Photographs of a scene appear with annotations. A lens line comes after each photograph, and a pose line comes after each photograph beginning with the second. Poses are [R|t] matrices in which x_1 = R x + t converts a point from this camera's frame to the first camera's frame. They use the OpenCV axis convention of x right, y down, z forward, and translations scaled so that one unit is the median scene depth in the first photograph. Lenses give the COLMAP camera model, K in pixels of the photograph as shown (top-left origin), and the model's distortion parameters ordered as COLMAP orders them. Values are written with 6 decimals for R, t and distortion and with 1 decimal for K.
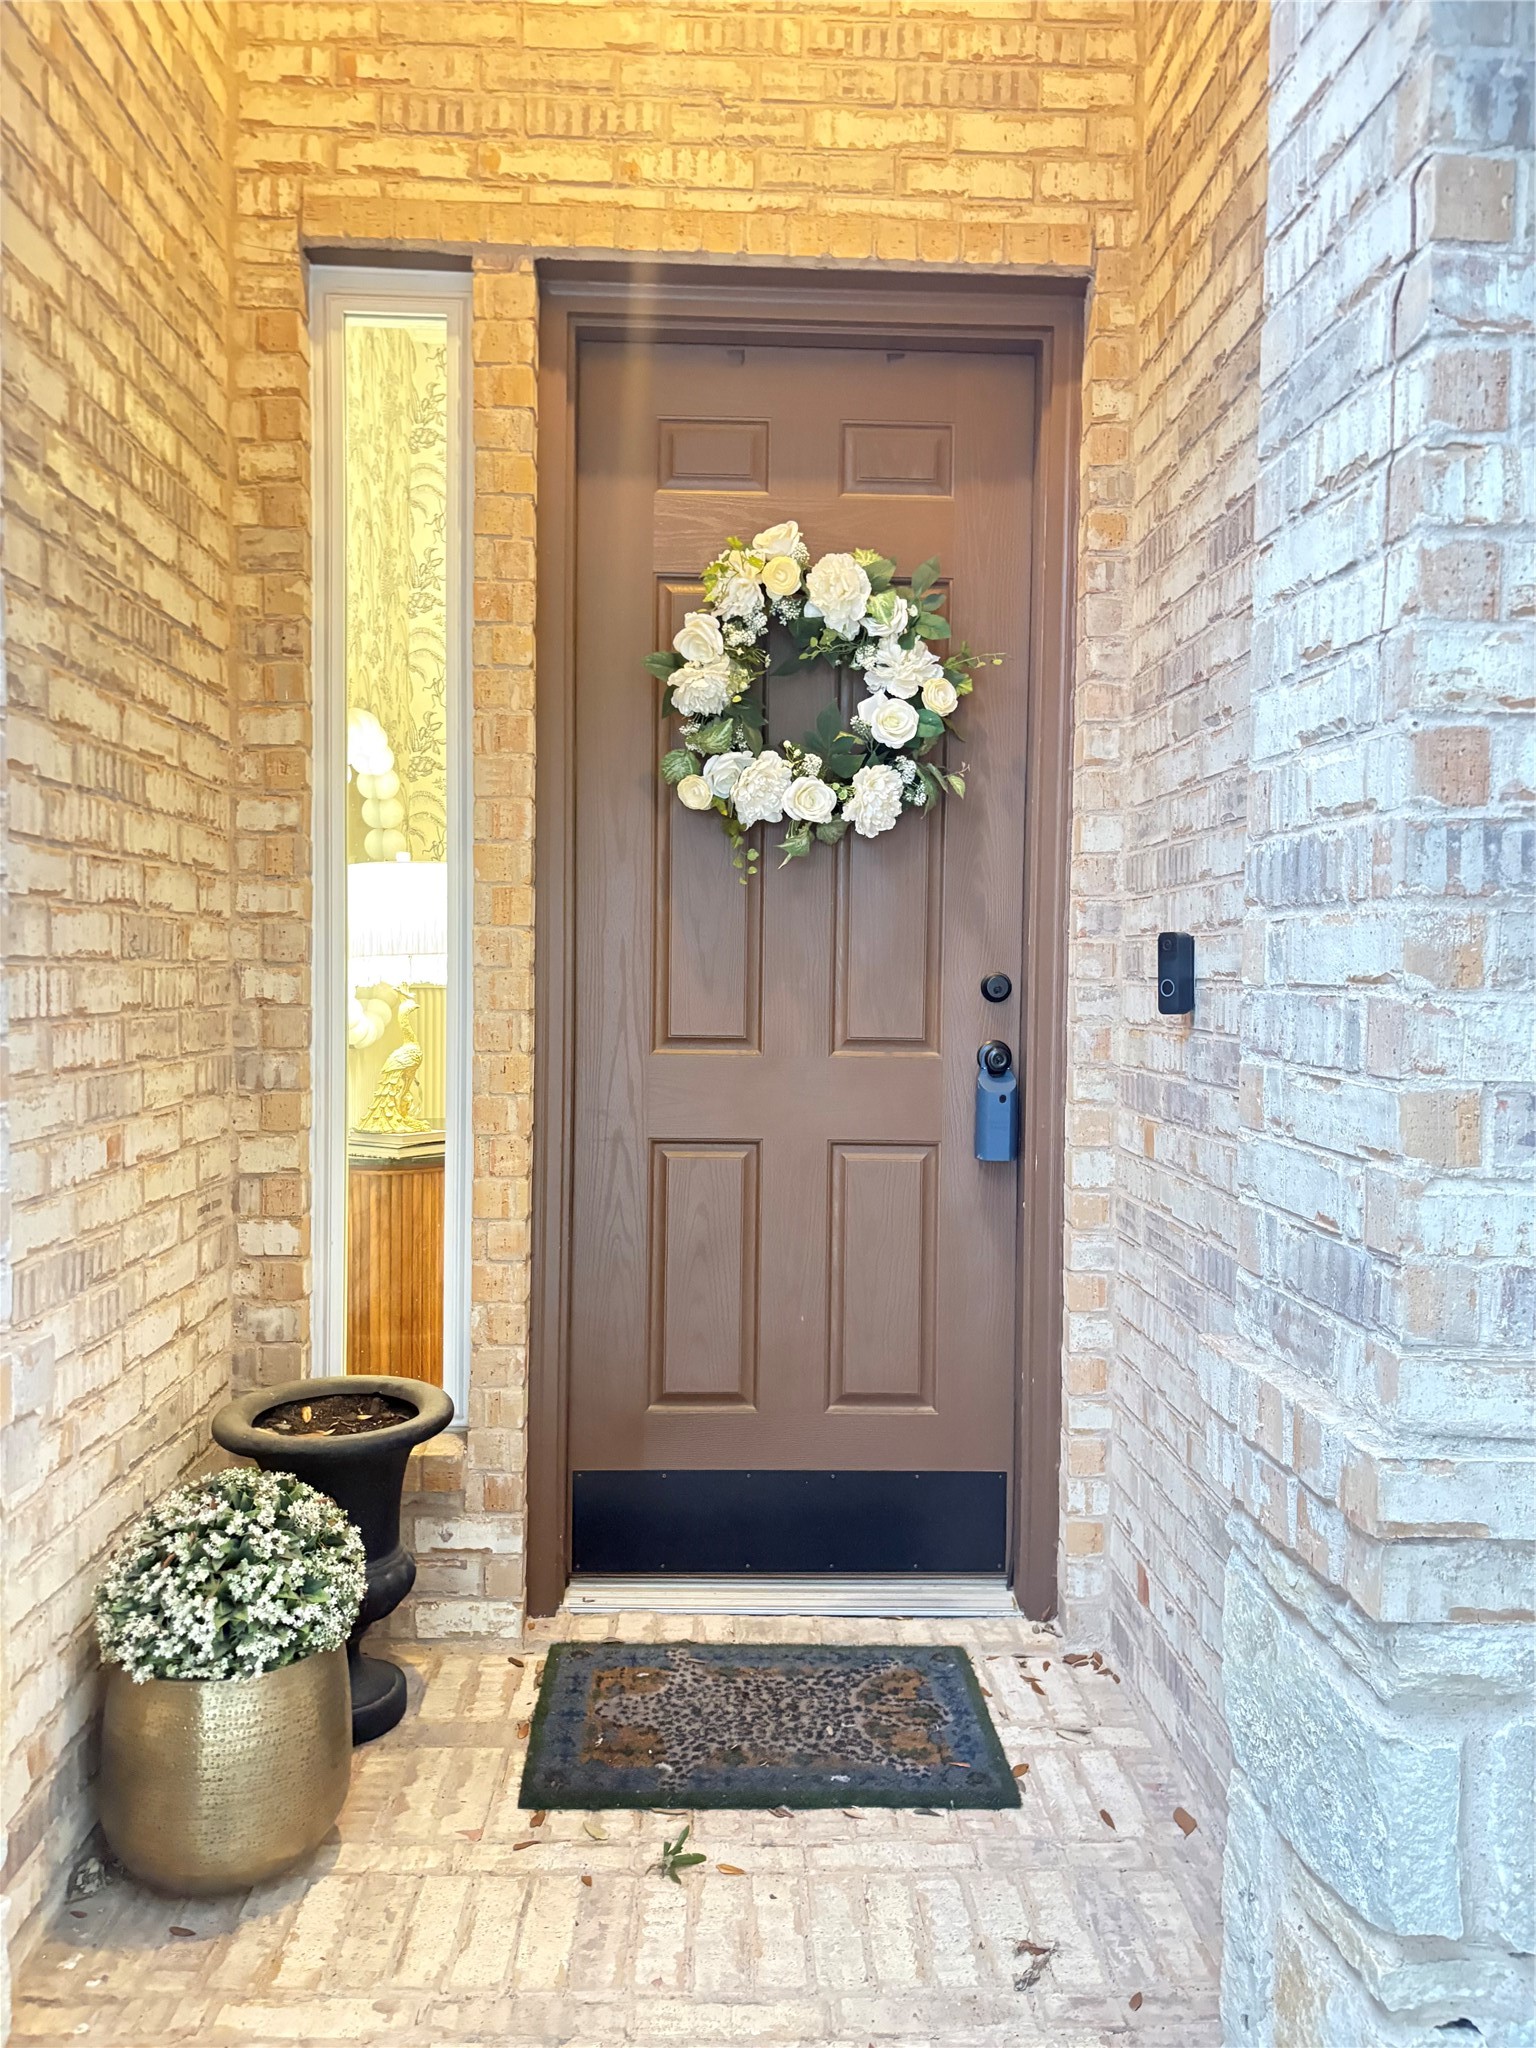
lens RADIAL K [[1544.3, 0, 767.9], [0, 1544.3, 1031.3], [0, 0, 1]] dist [0.012217, -0.003666]
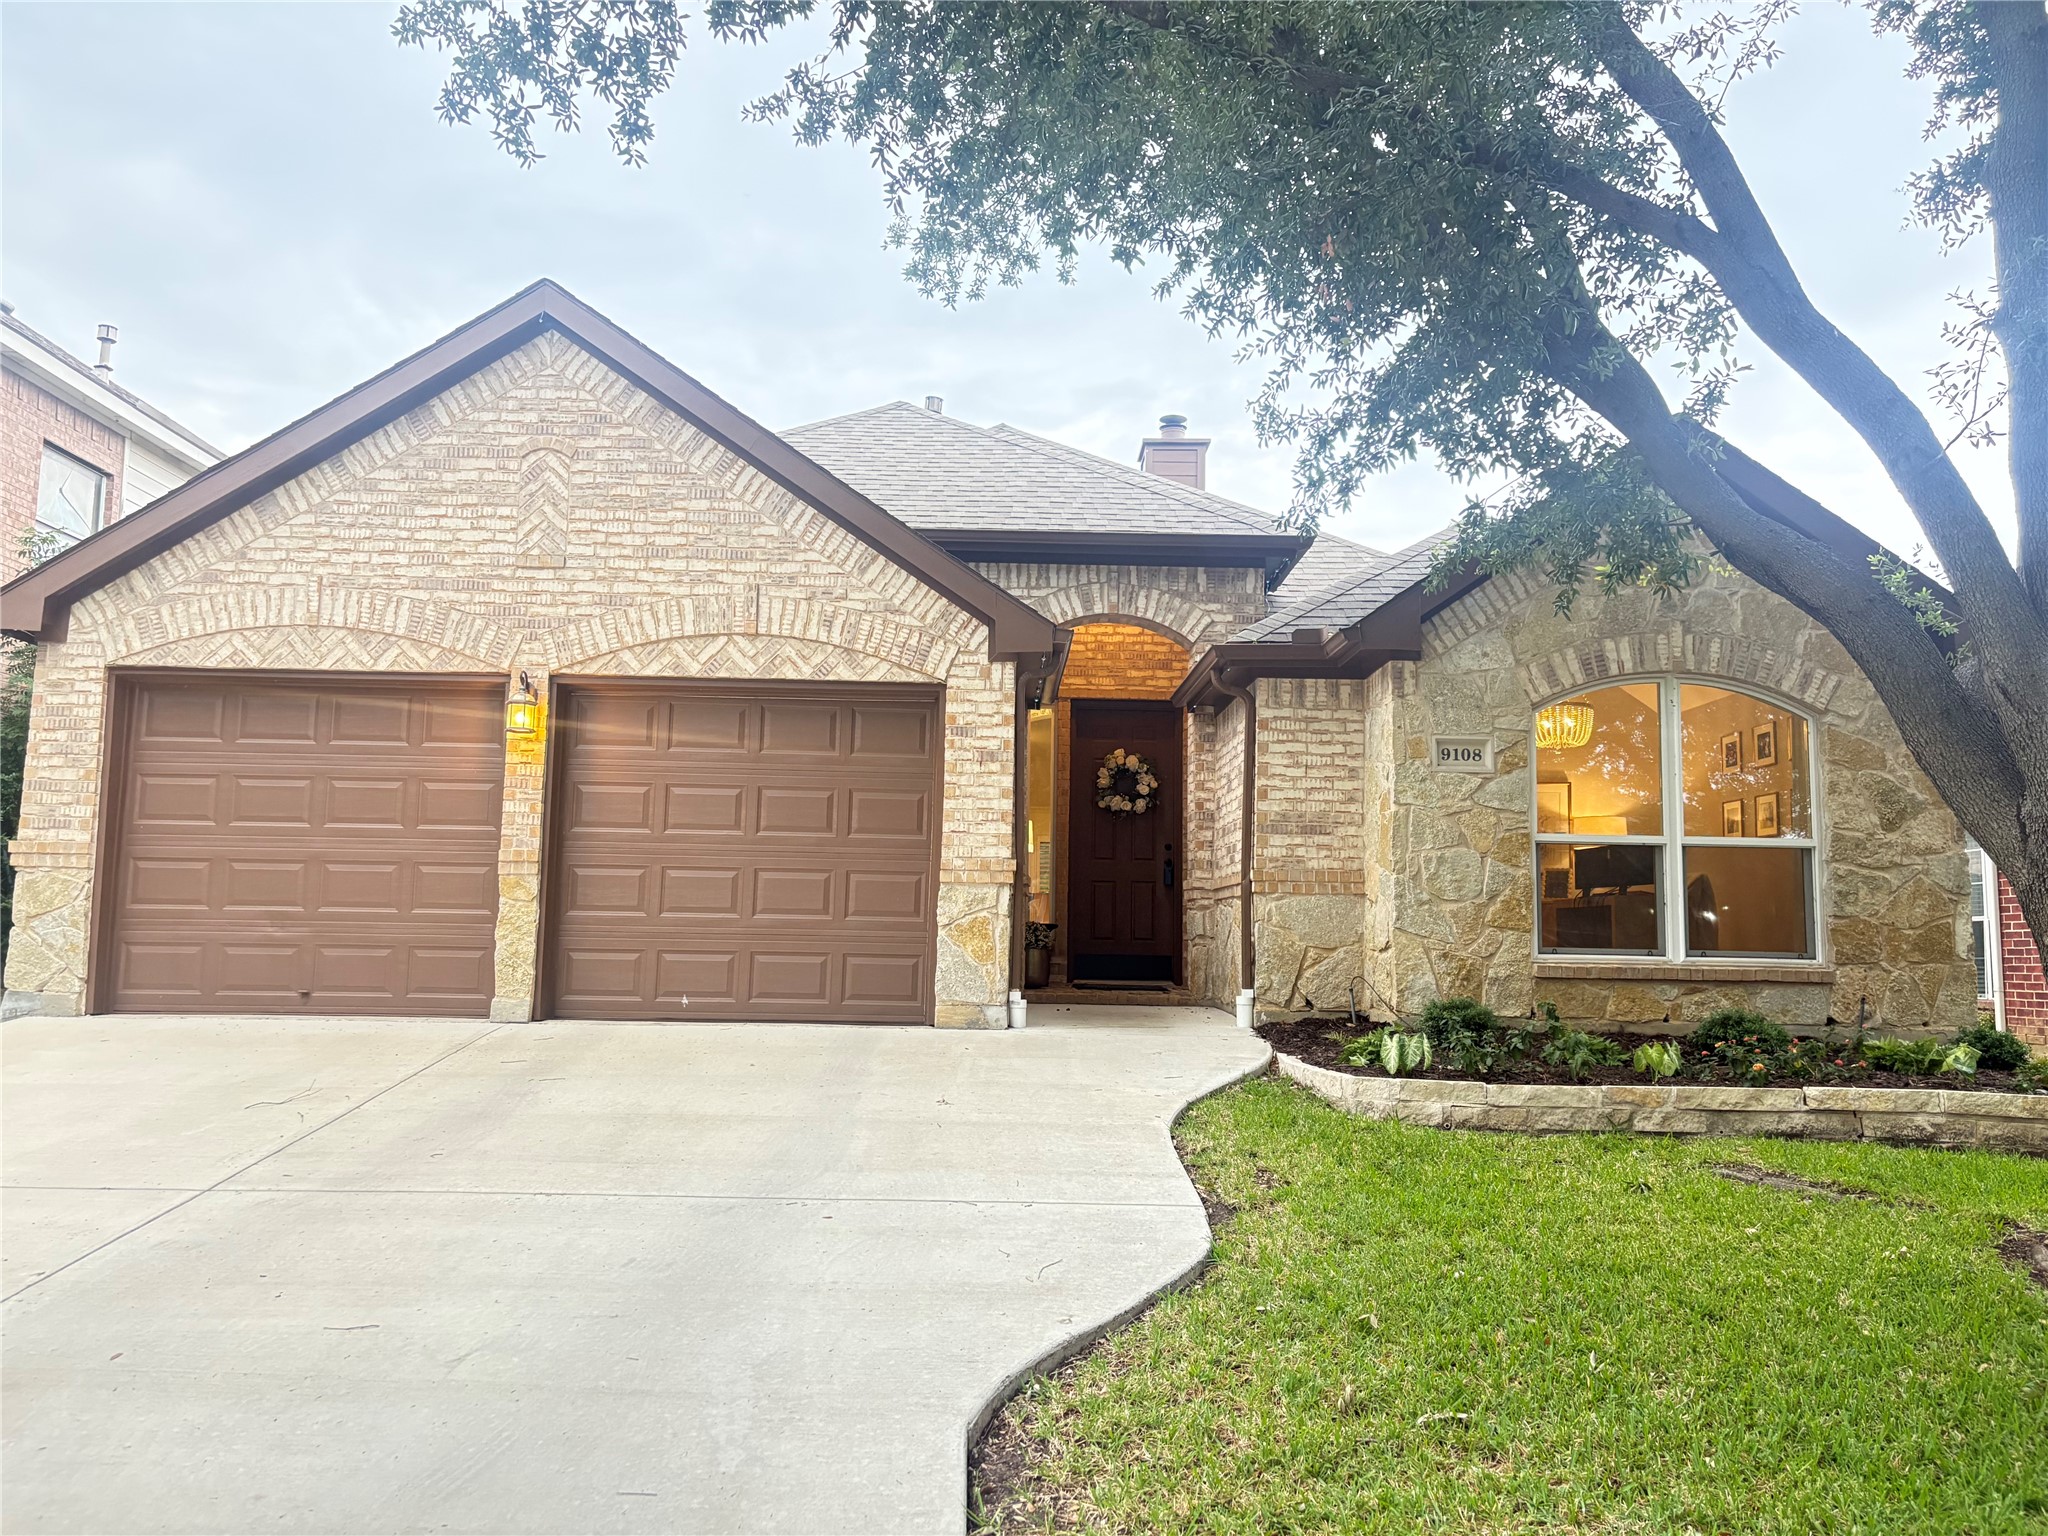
lens RADIAL K [[1544.3, 0, 1019.0], [0, 1544.3, 762.6], [0, 0, 1]] dist [0.012217, -0.003666]
pose [[0.999699, 0.000164, -0.024548, -0.188098], [-0.004053, 0.987360, -0.158444, 0.474769], [0.024212, 0.158496, 0.987063, -3.736385]]
